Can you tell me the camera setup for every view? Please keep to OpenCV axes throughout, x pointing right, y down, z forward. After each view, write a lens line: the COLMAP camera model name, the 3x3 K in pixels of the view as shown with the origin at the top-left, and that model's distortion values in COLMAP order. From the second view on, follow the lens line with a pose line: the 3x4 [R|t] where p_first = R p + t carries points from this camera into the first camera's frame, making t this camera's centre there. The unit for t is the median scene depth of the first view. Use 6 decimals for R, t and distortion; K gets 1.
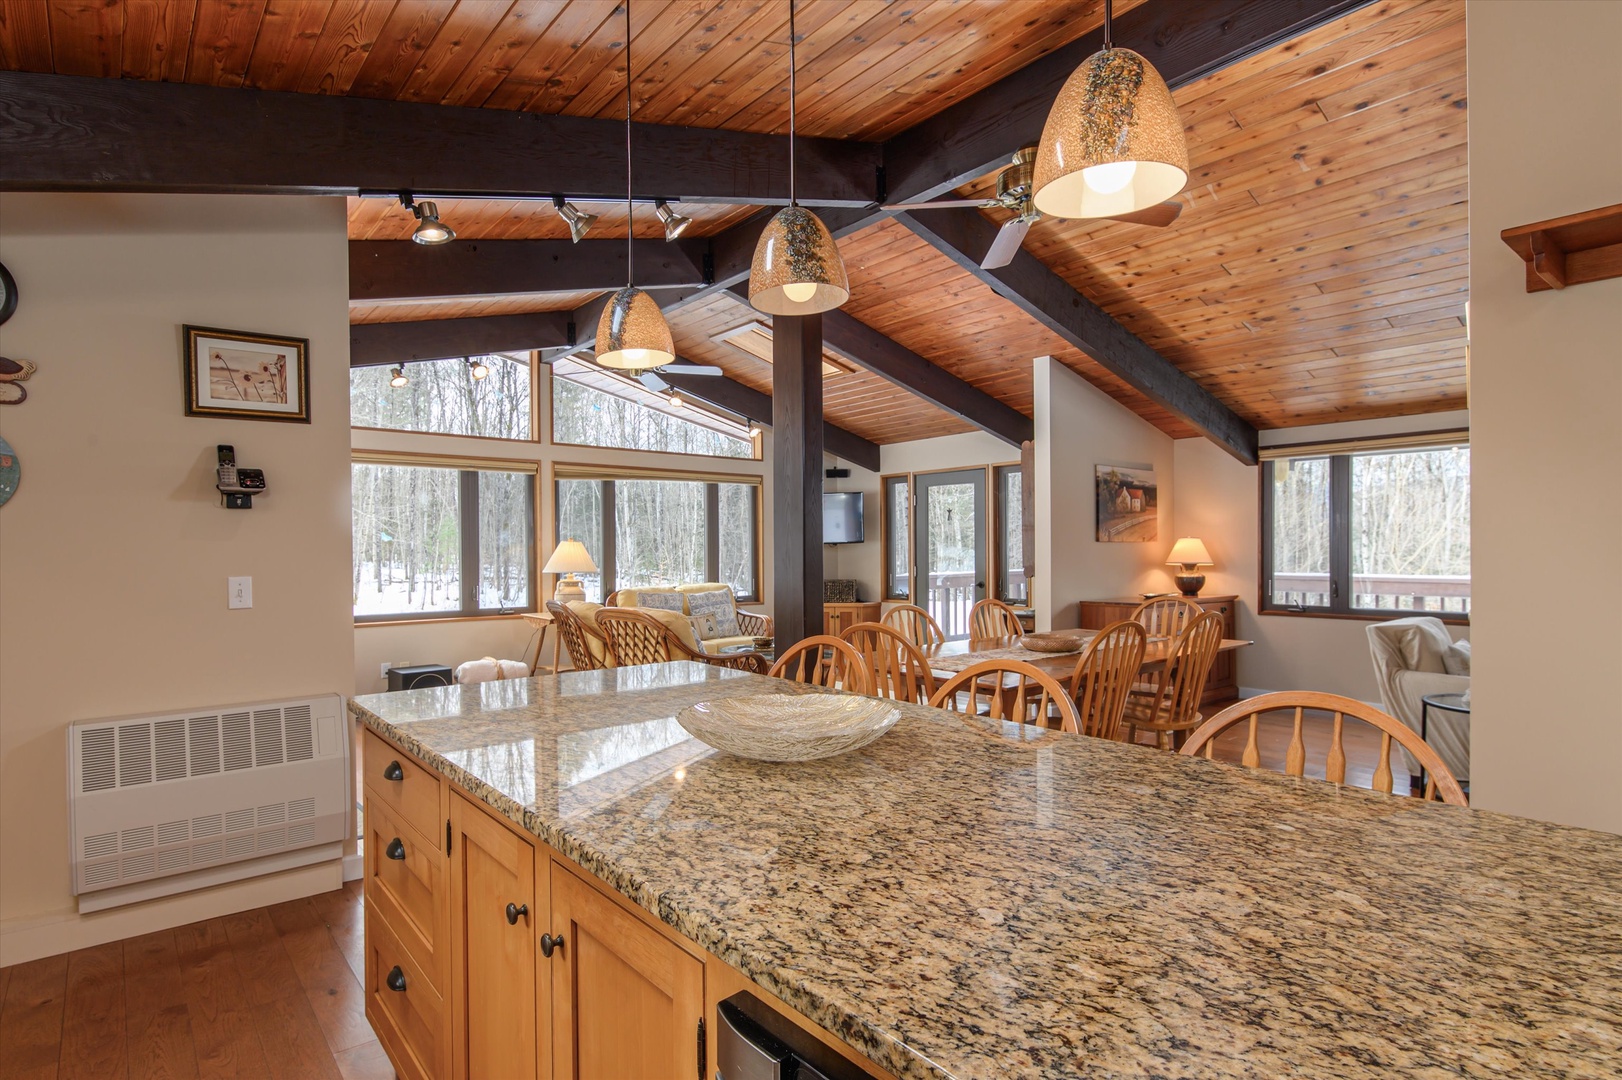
lens RADIAL K [[821.8, 0, 830.9], [0, 821.8, 554.0], [0, 0, 1]] dist [0.003541, -0.007135]
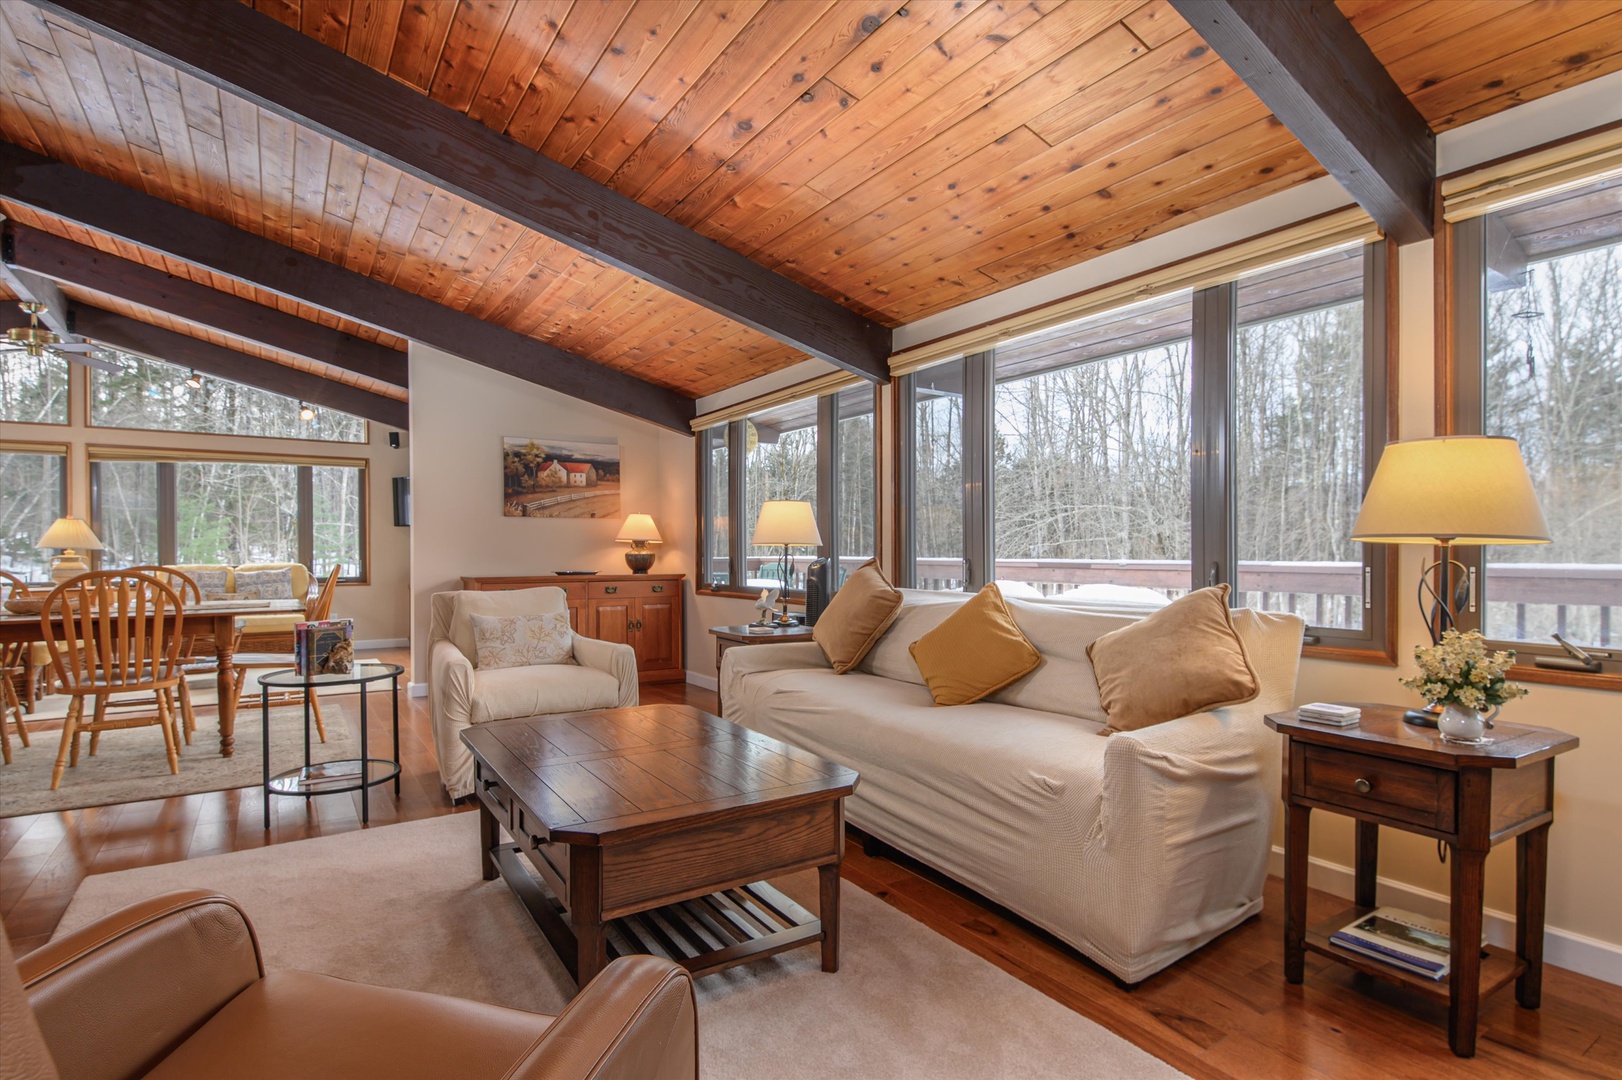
lens RADIAL K [[821.8, 0, 830.9], [0, 821.8, 554.0], [0, 0, 1]] dist [0.003541, -0.007135]
pose [[0.993395, 0.003339, -0.114694, 0.743800], [-0.003680, 0.999989, -0.002763, 0.028297], [0.114683, 0.003167, 0.993397, 0.072849]]
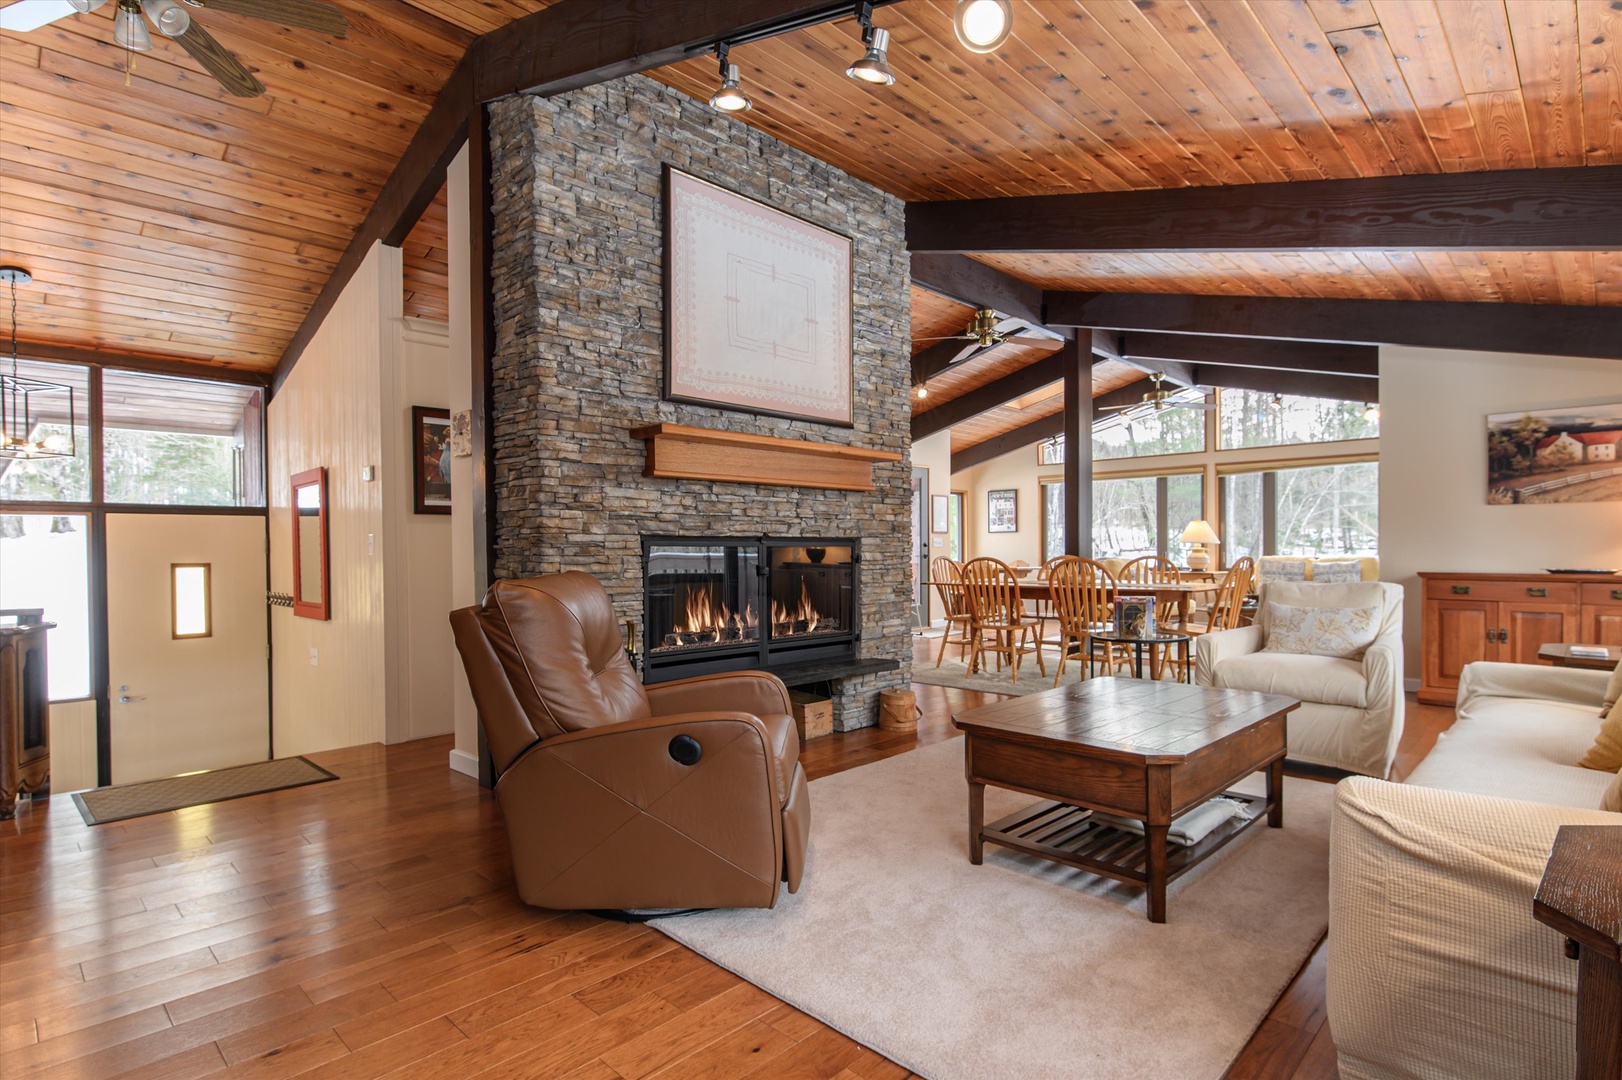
lens RADIAL K [[824.6, 0, 809.7], [0, 824.6, 554.8], [0, 0, 1]] dist [-0.003668, -0.001717]
pose [[0.092205, 0.012441, -0.995662, 1.015317], [-0.000703, 0.999923, 0.012430, 0.025095], [0.995740, -0.000446, 0.092207, 0.191747]]
